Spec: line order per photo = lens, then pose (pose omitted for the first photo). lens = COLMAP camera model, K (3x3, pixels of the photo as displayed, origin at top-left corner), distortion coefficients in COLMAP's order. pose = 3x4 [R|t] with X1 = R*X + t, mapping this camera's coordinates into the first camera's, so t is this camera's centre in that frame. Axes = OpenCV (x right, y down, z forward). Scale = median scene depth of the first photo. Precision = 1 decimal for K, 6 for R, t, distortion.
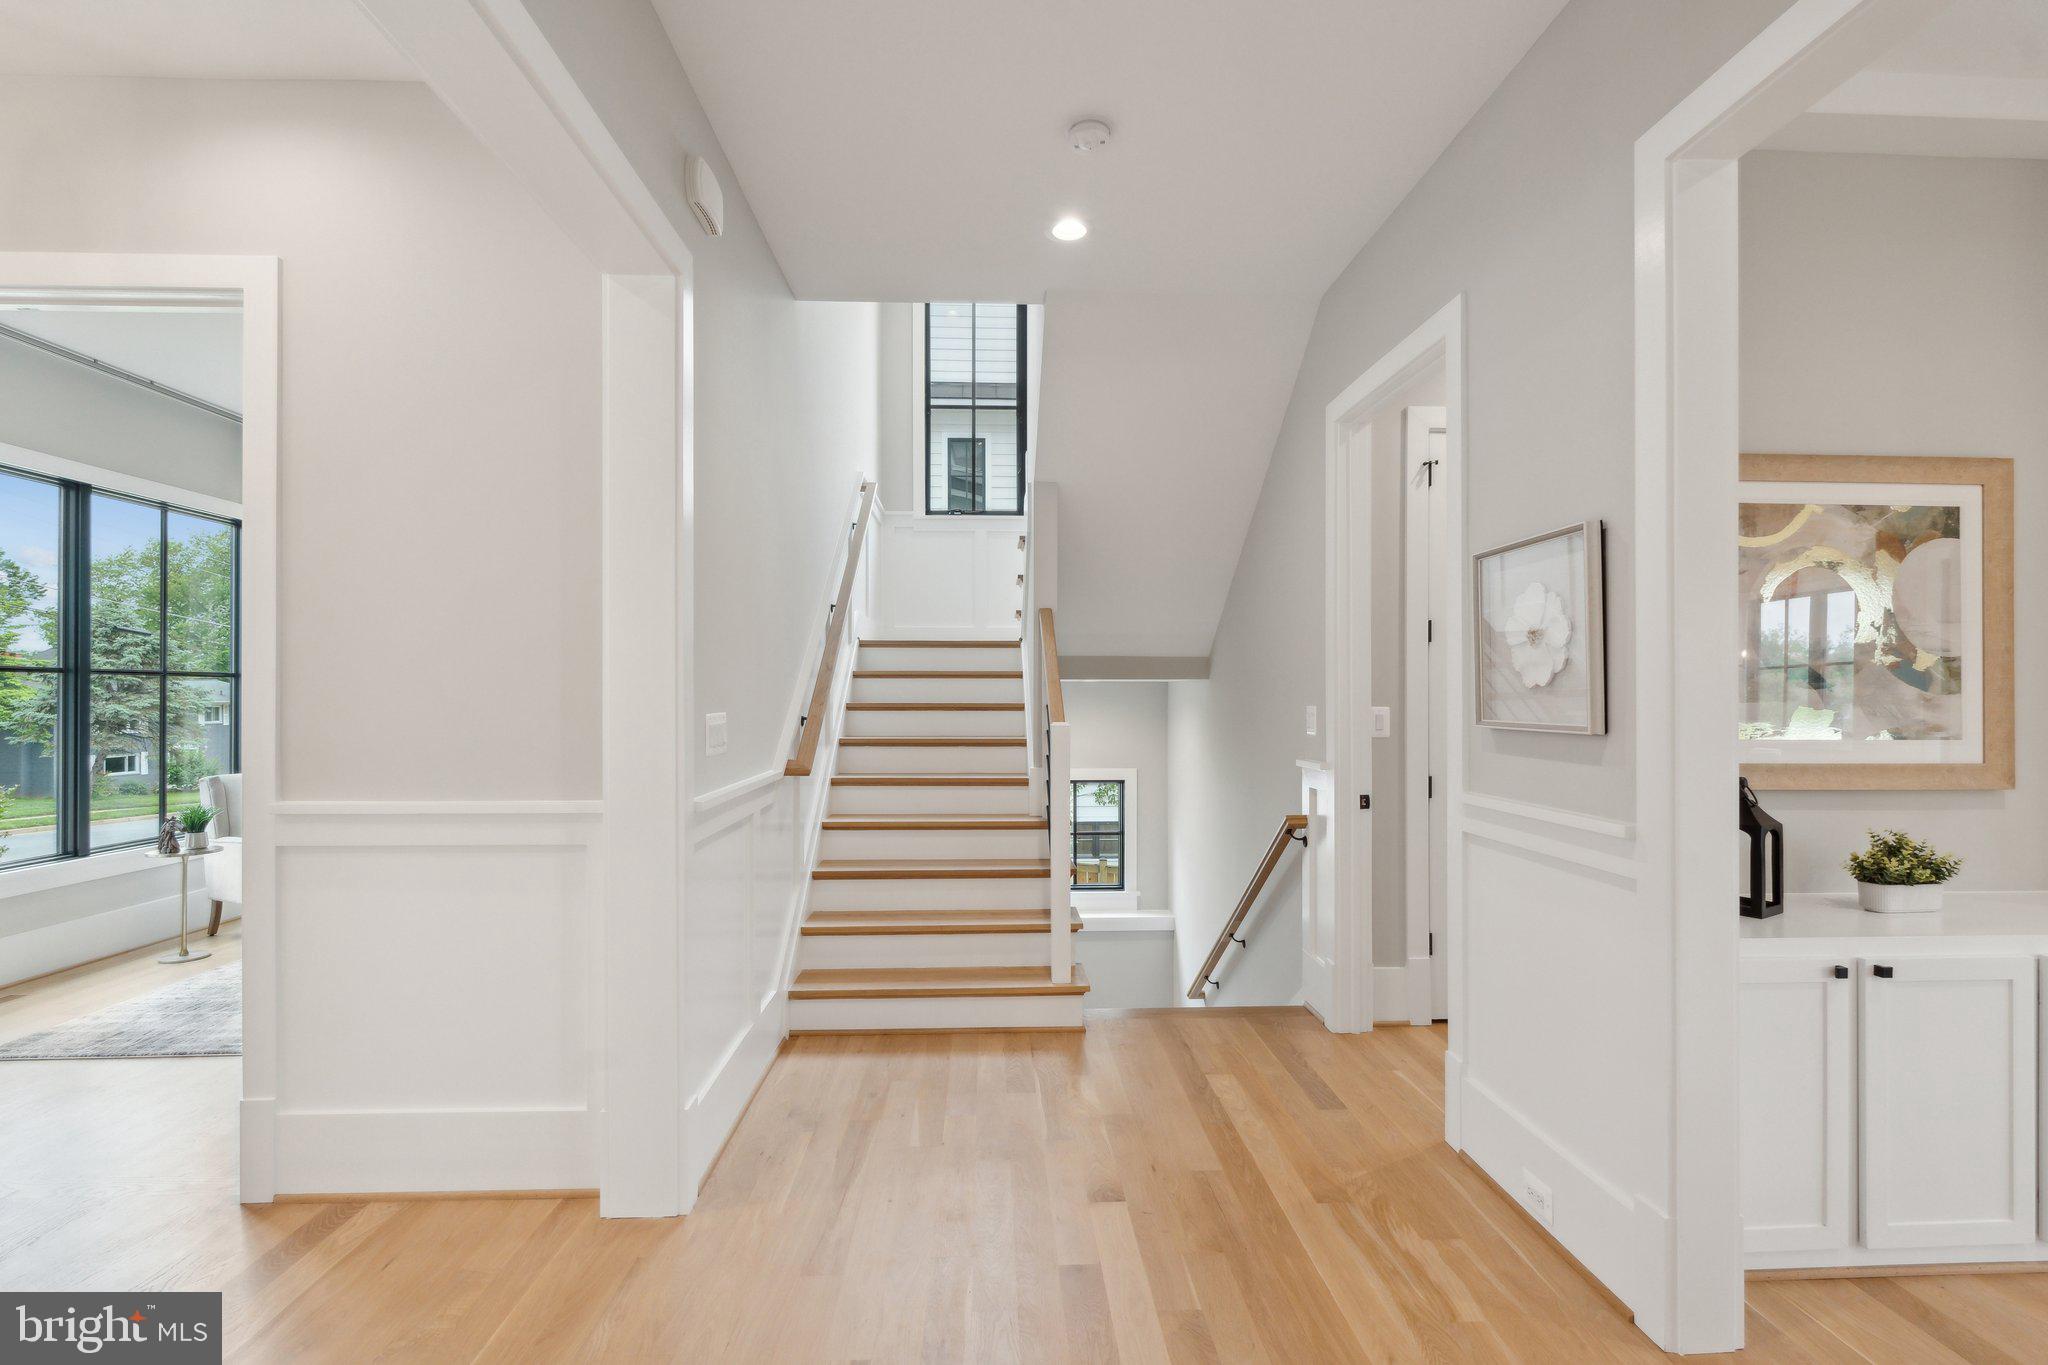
lens RADIAL K [[911.3, 0, 1018.7], [0, 911.3, 695.7], [0, 0, 1]] dist [-0.004146, 0.000832]
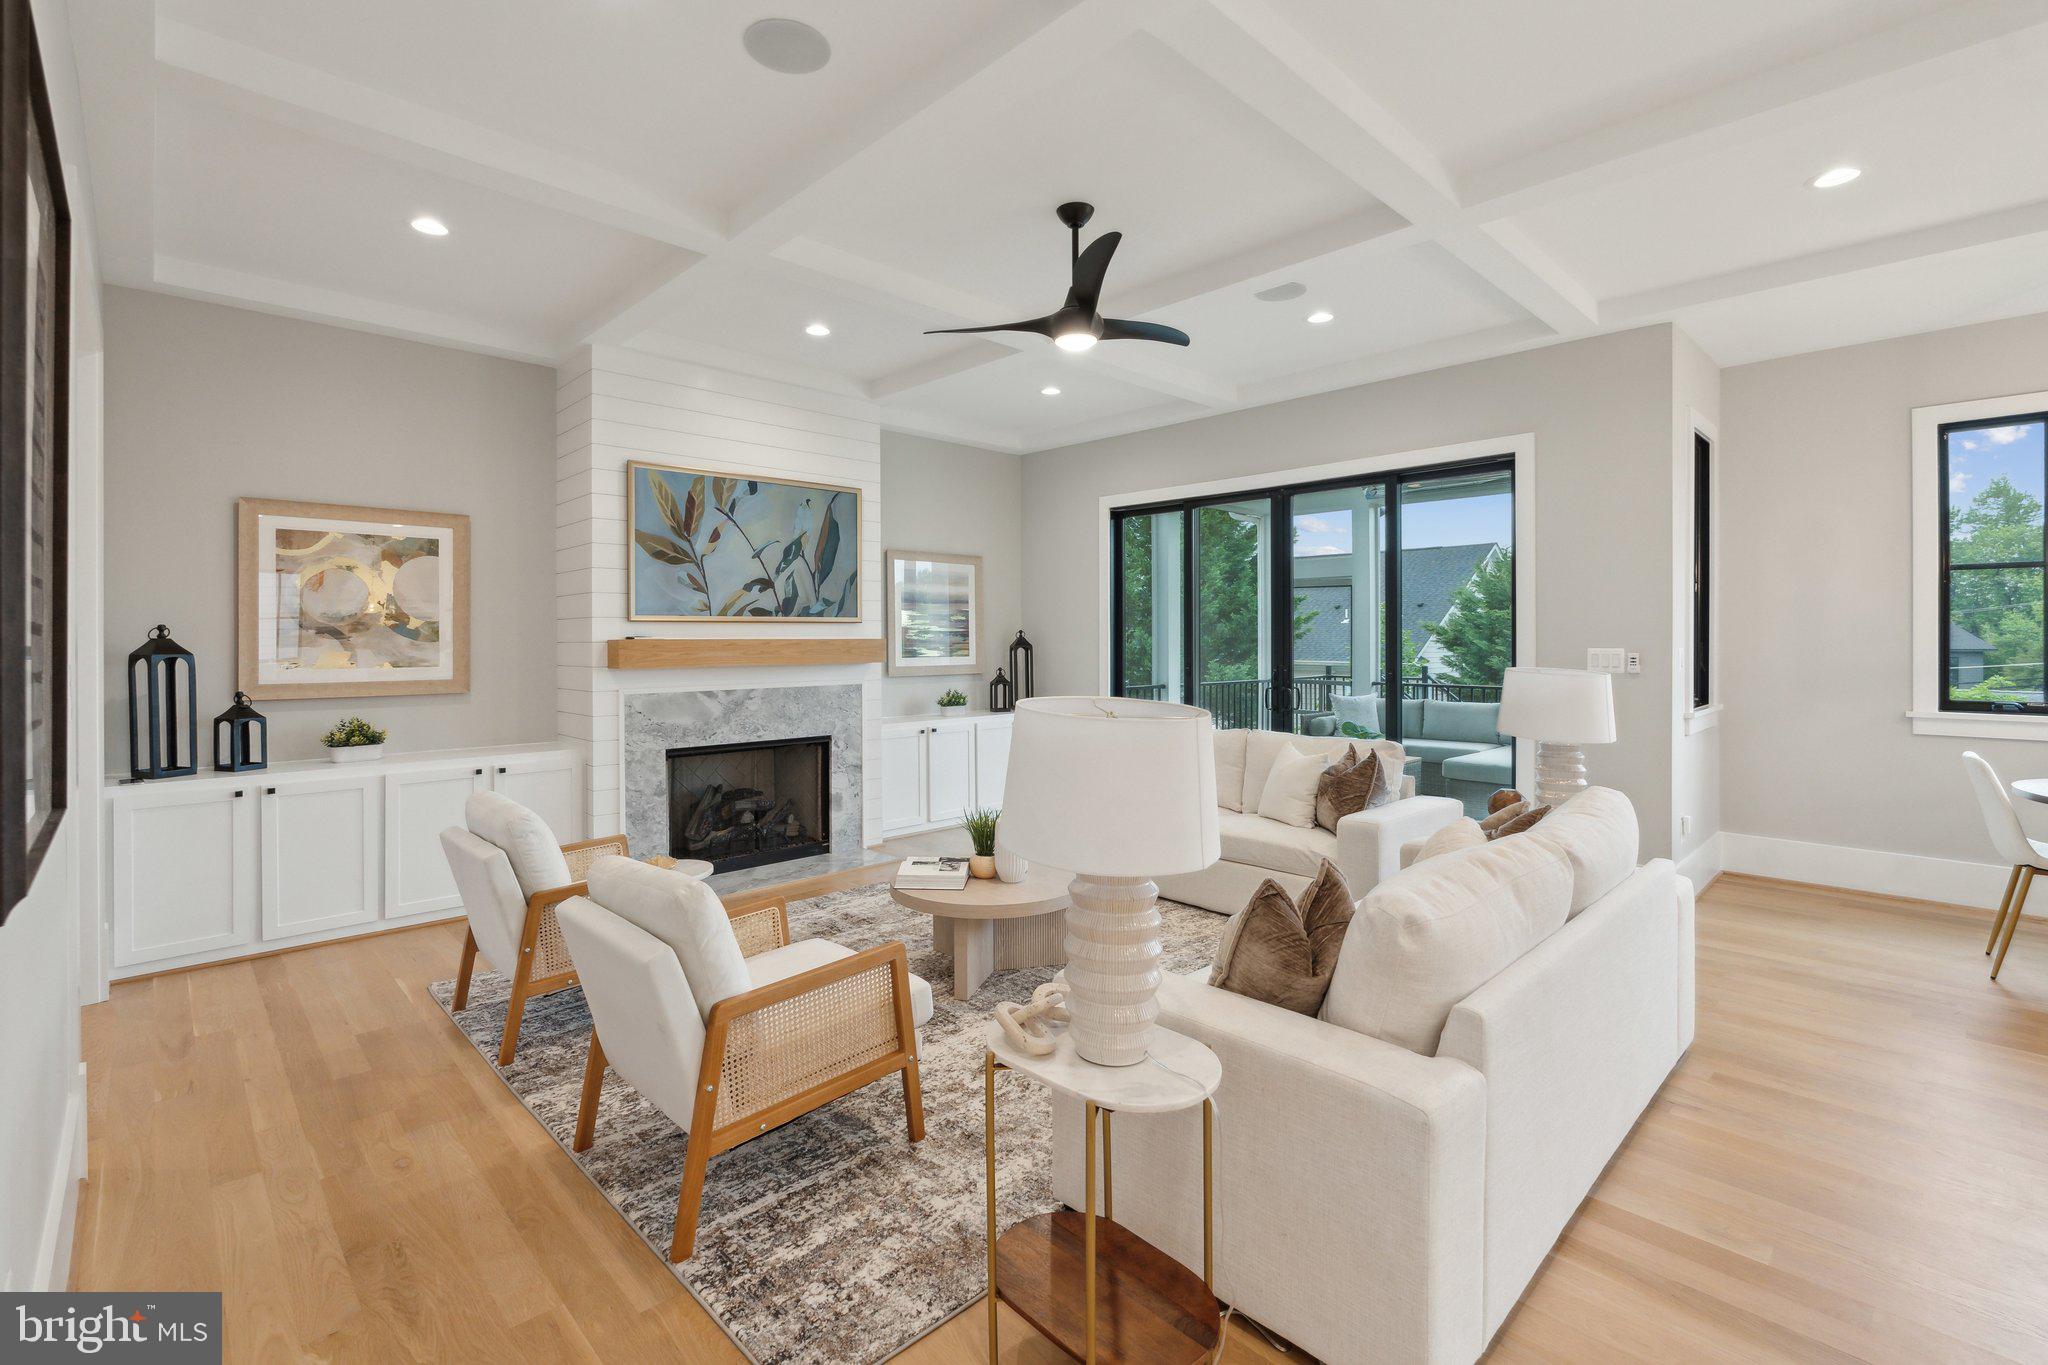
lens RADIAL K [[911.3, 0, 1014.8], [0, 911.3, 640.9], [0, 0, 1]] dist [-0.004146, 0.000832]
pose [[0.745029, -0.004681, 0.667015, 0.679630], [-0.001054, 0.999966, 0.008195, -0.019994], [-0.667031, -0.006809, 0.744999, -1.134742]]
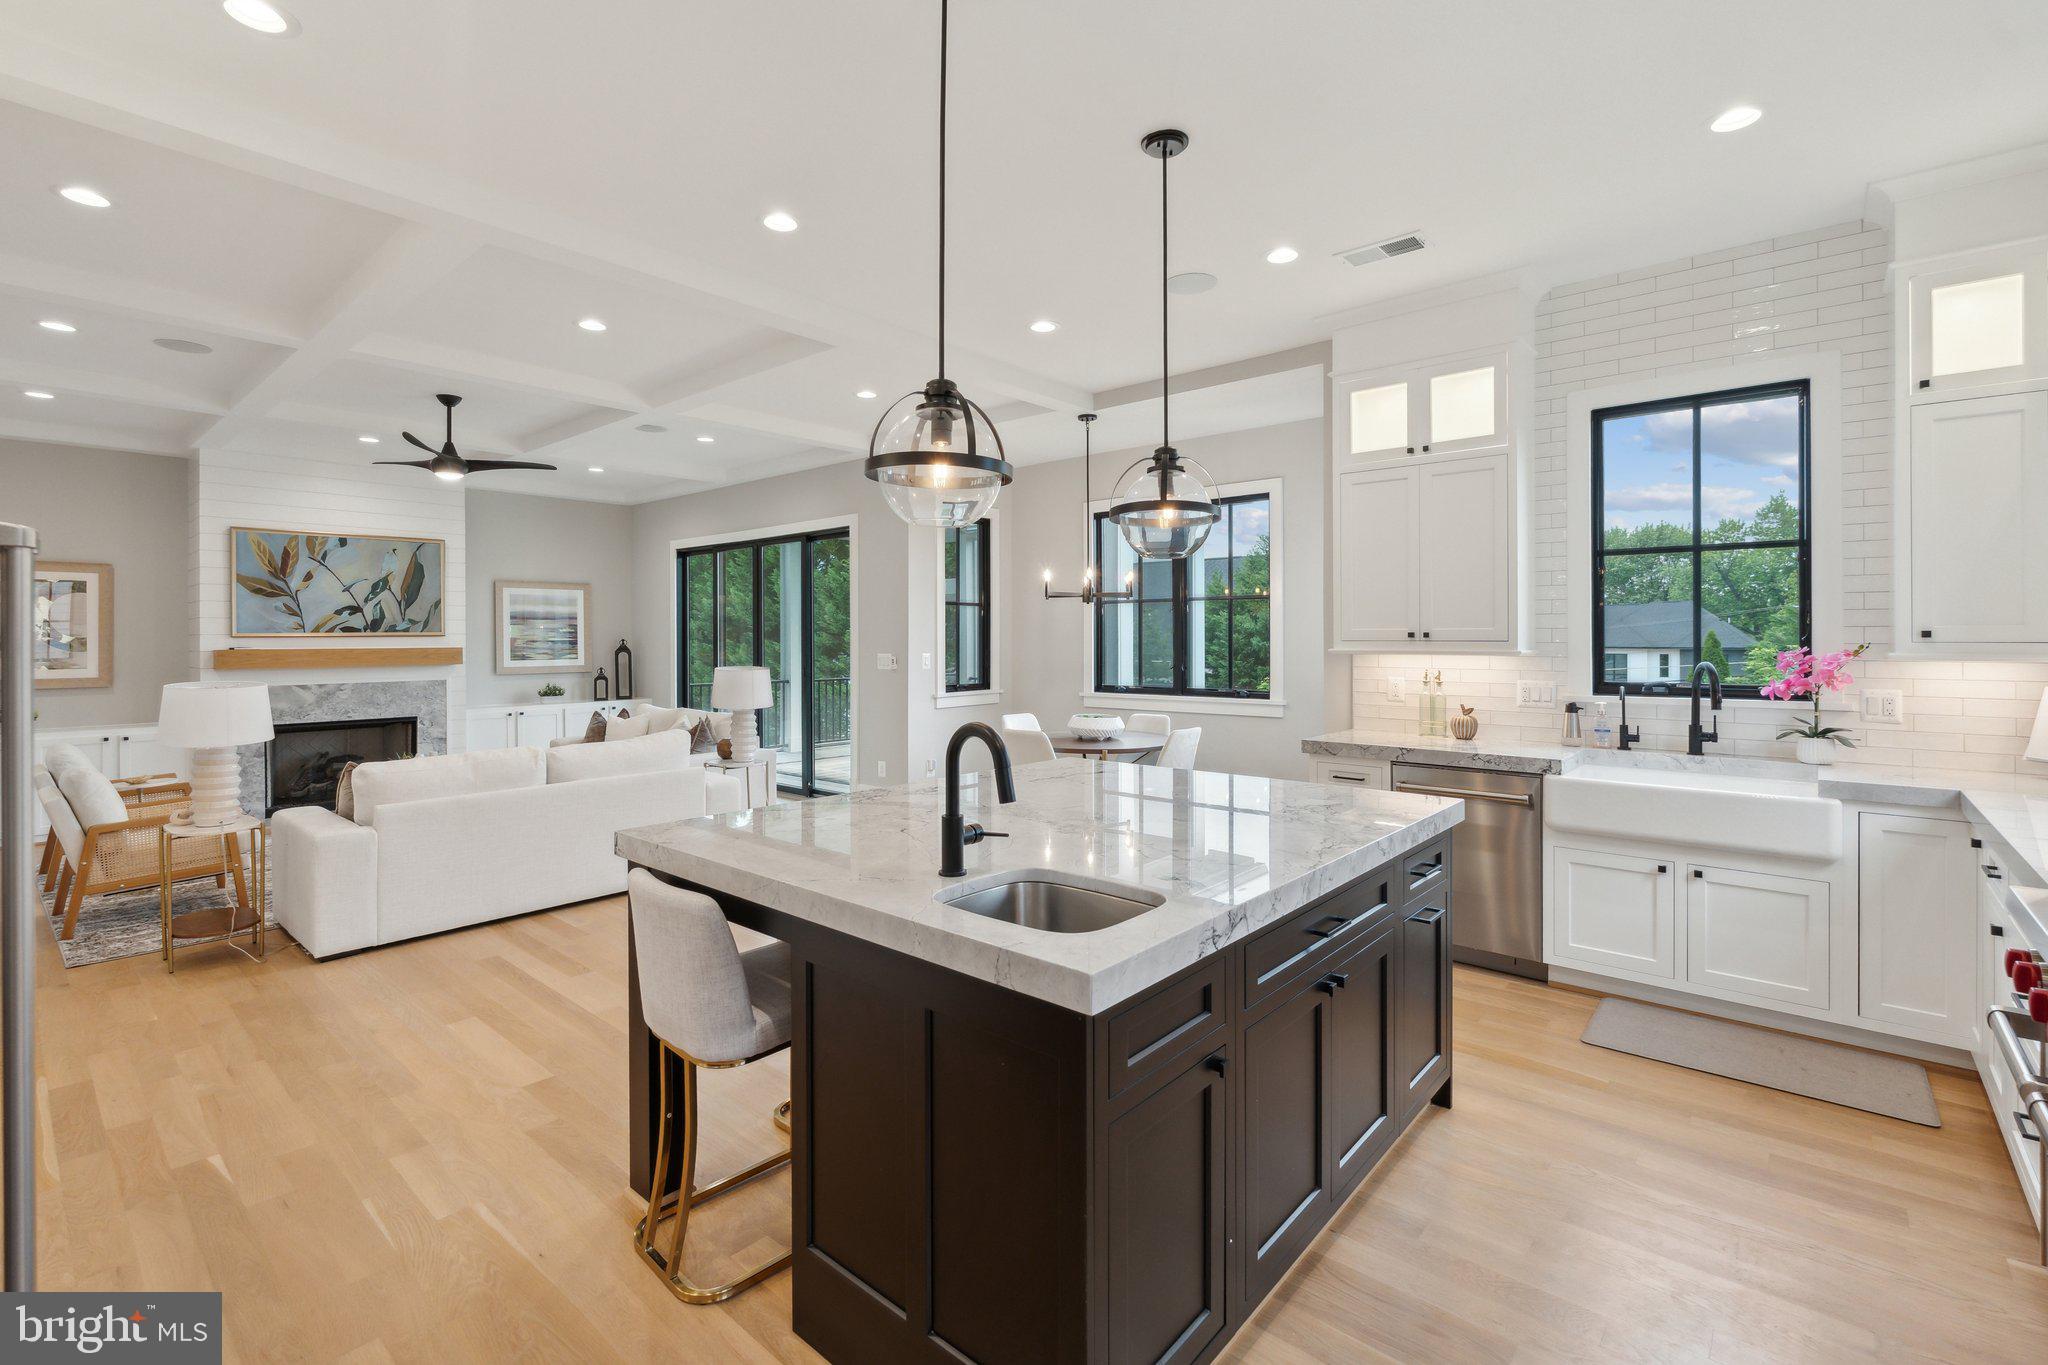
lens RADIAL K [[911.3, 0, 1018.8], [0, 911.3, 637.0], [0, 0, 1]] dist [-0.004146, 0.000832]
pose [[0.679378, -0.003579, 0.733779, 0.941155], [0.006676, 0.999977, -0.001304, -0.024155], [-0.733758, 0.005785, 0.679387, -2.794144]]
